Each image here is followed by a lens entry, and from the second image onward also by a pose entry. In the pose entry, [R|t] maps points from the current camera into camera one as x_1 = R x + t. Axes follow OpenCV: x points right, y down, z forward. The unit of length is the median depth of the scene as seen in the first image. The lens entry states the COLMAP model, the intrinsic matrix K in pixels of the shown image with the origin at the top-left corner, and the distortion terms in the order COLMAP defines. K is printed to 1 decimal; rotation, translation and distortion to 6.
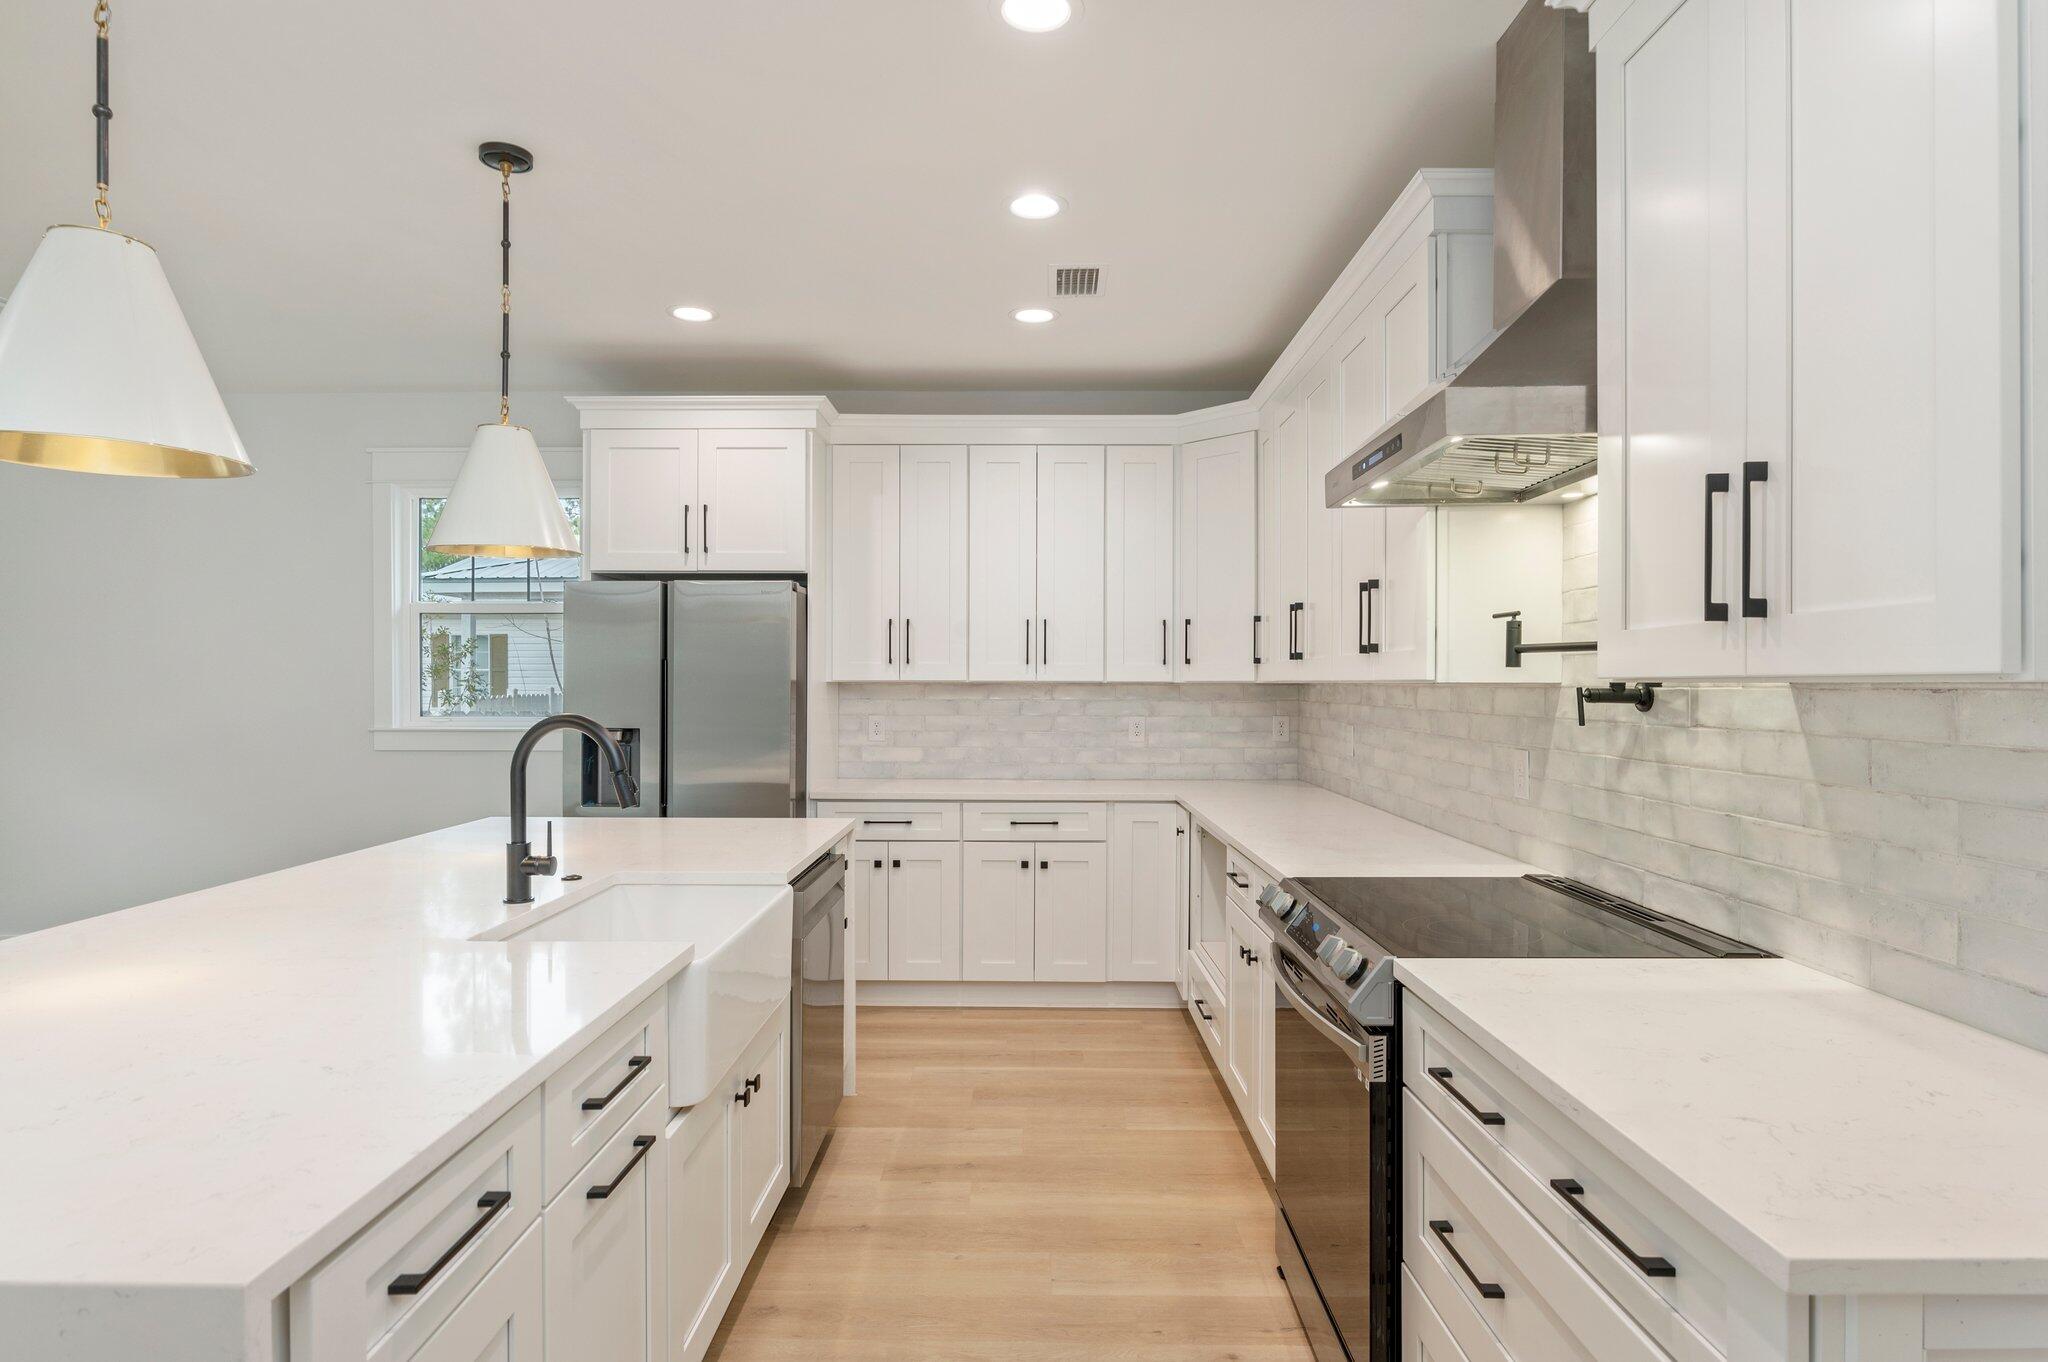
lens RADIAL K [[1078.2, 0, 1023.5], [0, 1078.2, 681.8], [0, 0, 1]] dist [-0.000779, -0.000144]
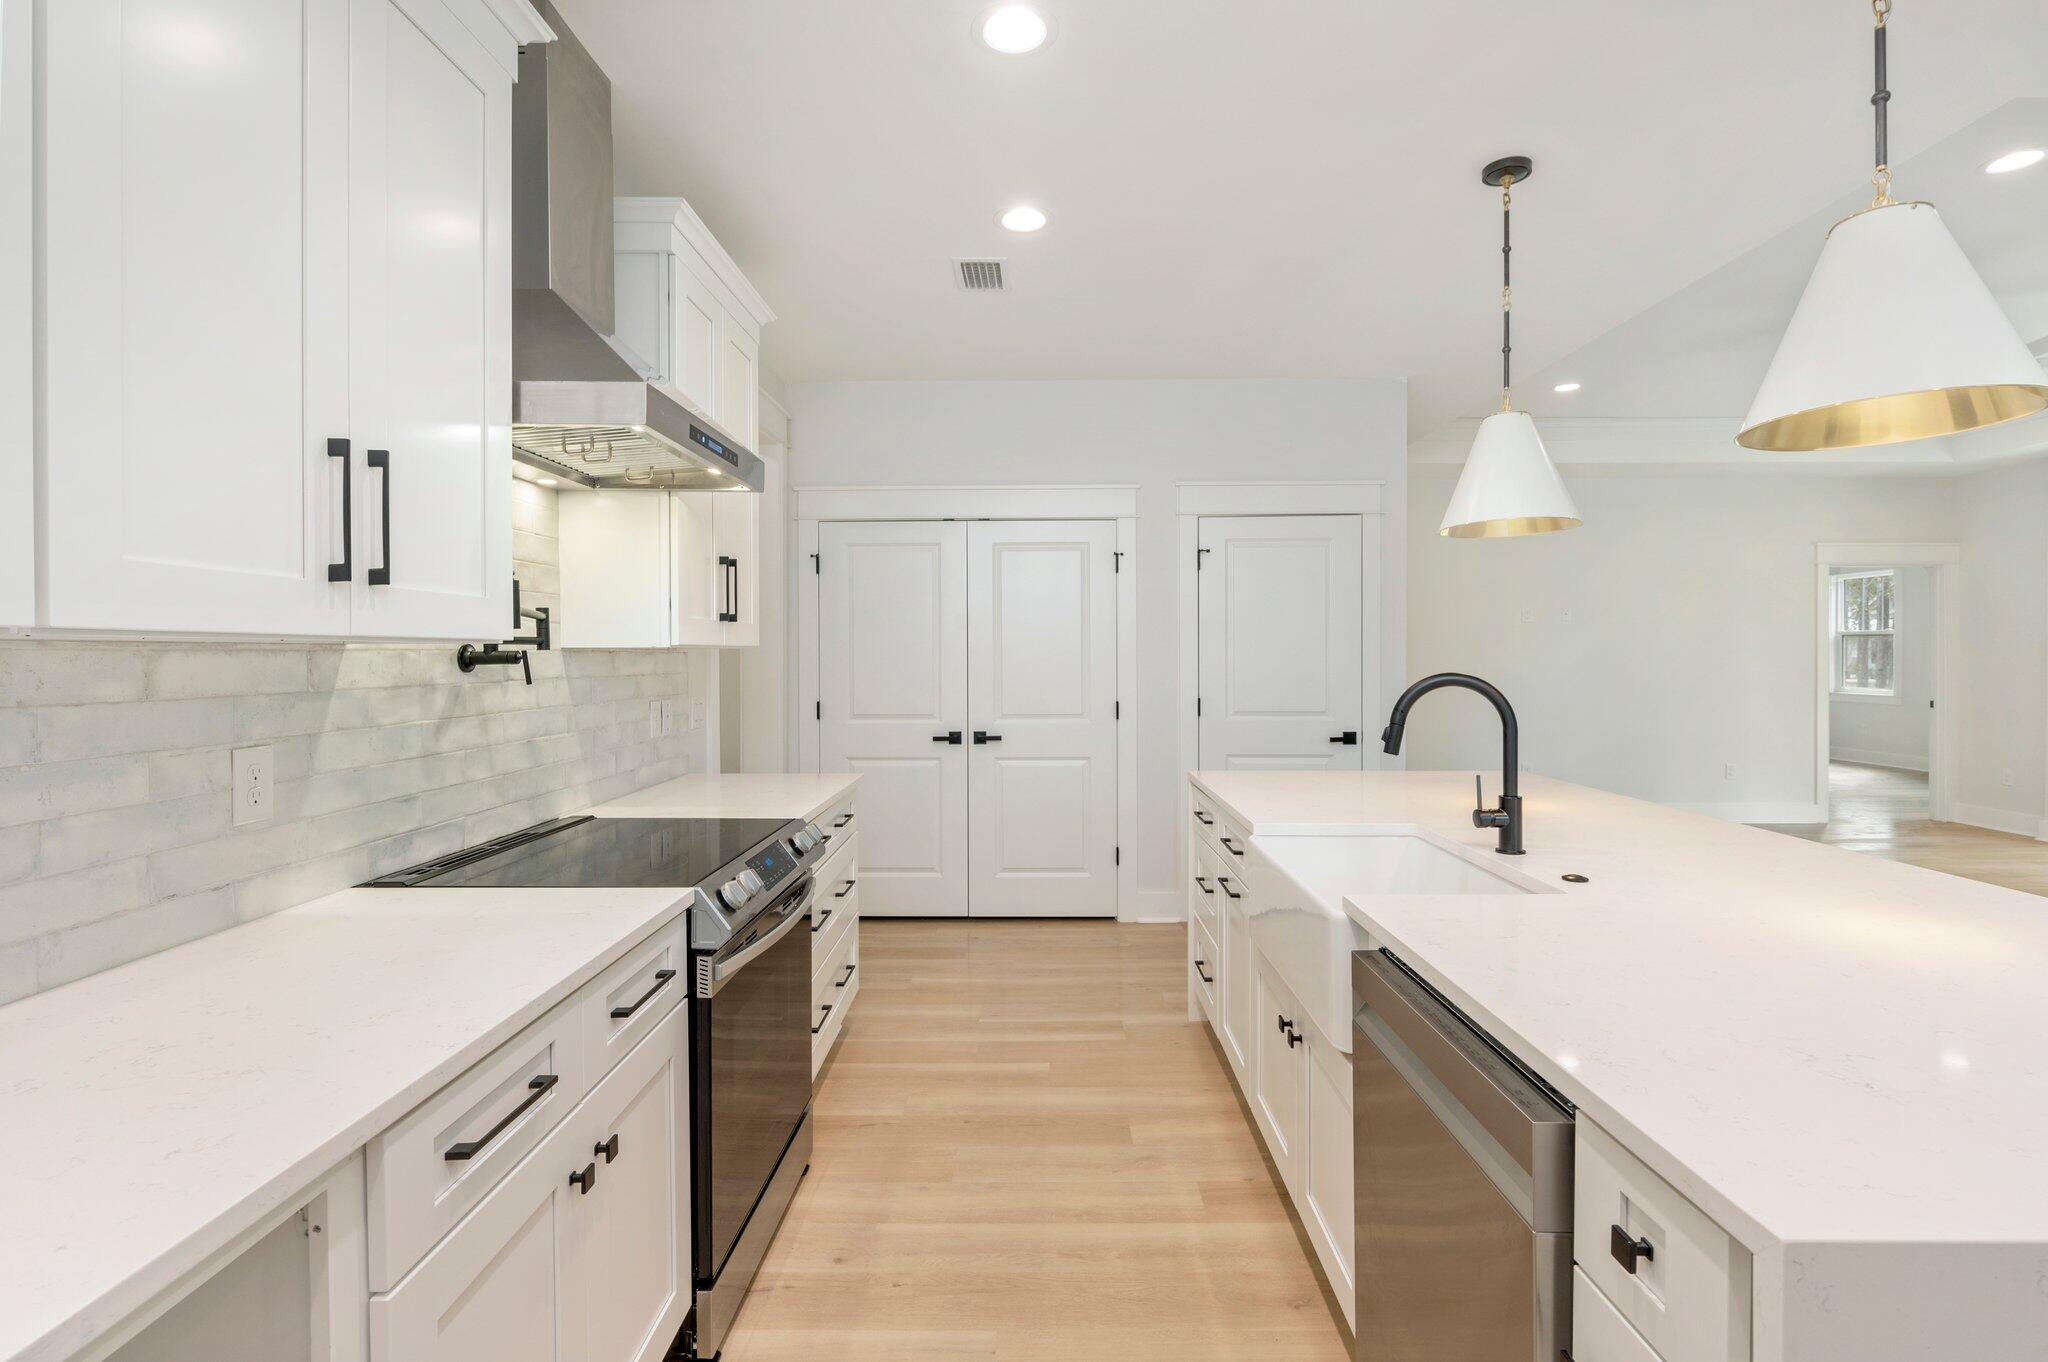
lens RADIAL K [[959.0, 0, 1025.1], [0, 959.0, 665.8], [0, 0, 1]] dist [0.002648, 0.000119]
pose [[-0.999960, -0.008005, 0.004053, 0.003522], [-0.007969, 0.999929, 0.008851, 0.008401], [-0.004124, 0.008819, -0.999953, 1.988892]]
